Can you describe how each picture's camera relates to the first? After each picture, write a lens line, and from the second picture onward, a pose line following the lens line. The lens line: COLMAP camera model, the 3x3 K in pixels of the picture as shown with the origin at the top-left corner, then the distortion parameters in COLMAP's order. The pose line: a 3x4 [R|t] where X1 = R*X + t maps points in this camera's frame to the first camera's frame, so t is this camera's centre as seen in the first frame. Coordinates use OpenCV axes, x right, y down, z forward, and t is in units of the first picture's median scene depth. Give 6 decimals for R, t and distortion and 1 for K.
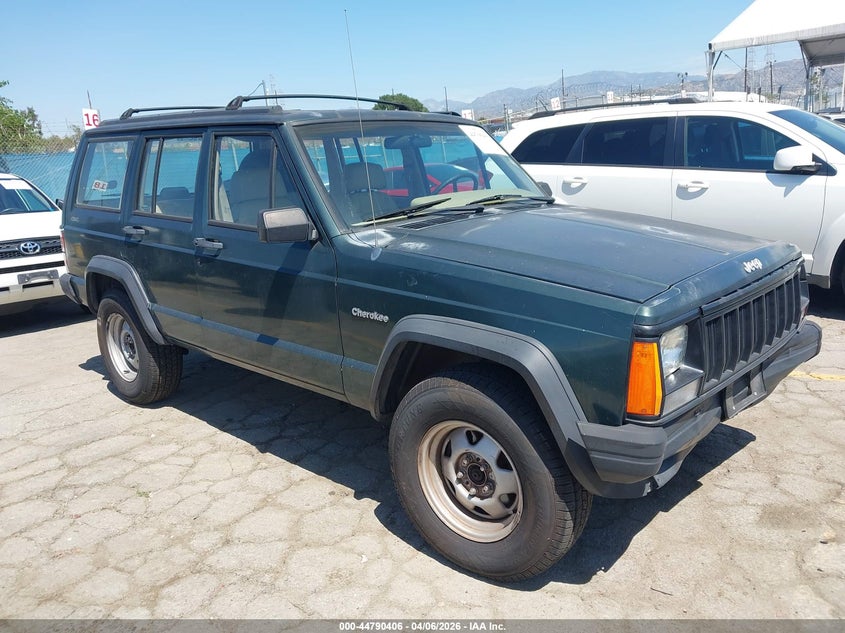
lens RADIAL K [[669.2, 0, 419.0], [0, 669.2, 319.7], [0, 0, 1]] dist [0.006068, 0.000390]
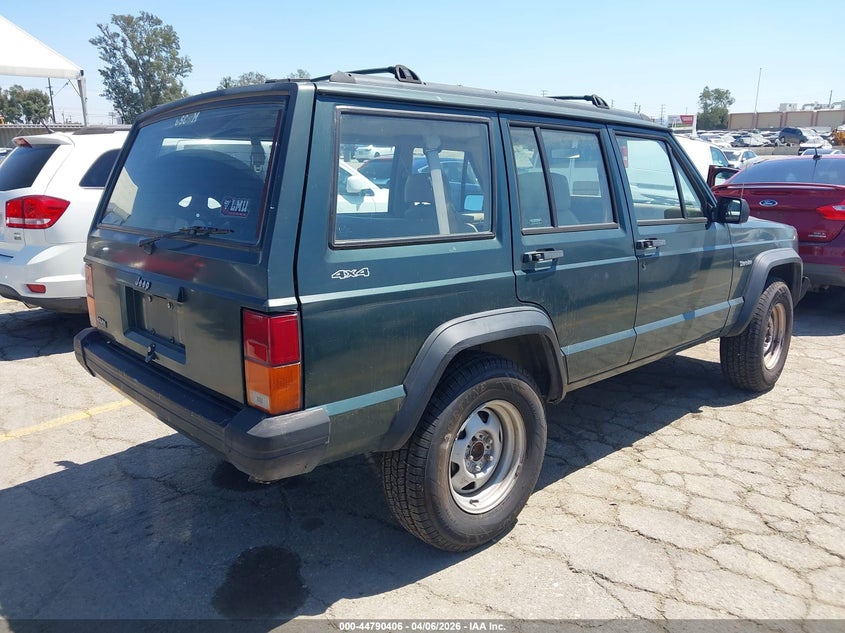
lens RADIAL K [[665.5, 0, 422.5], [0, 665.5, 316.5], [0, 0, 1]] dist [0.036275, -0.038824]
pose [[0.083894, -0.175983, 0.980812, -1.219386], [0.251533, 0.956147, 0.150043, -0.224640], [-0.964206, 0.234119, 0.124481, 1.134139]]
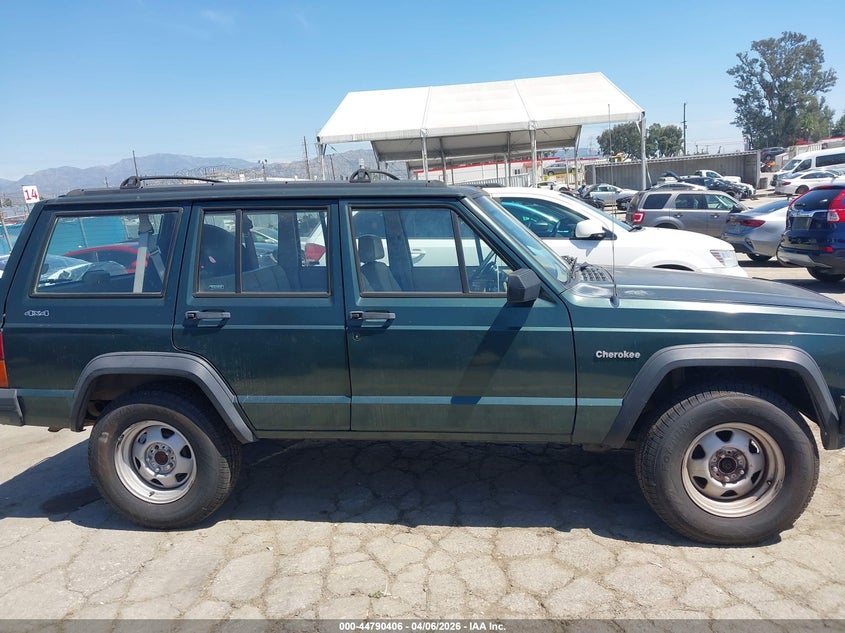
lens RADIAL K [[669.2, 0, 419.0], [0, 669.2, 319.7], [0, 0, 1]] dist [0.006068, 0.000390]
pose [[0.820609, -0.087802, 0.564705, -0.741454], [0.152526, 0.985933, -0.068350, -0.029378], [-0.550760, 0.142221, 0.822458, 0.159864]]
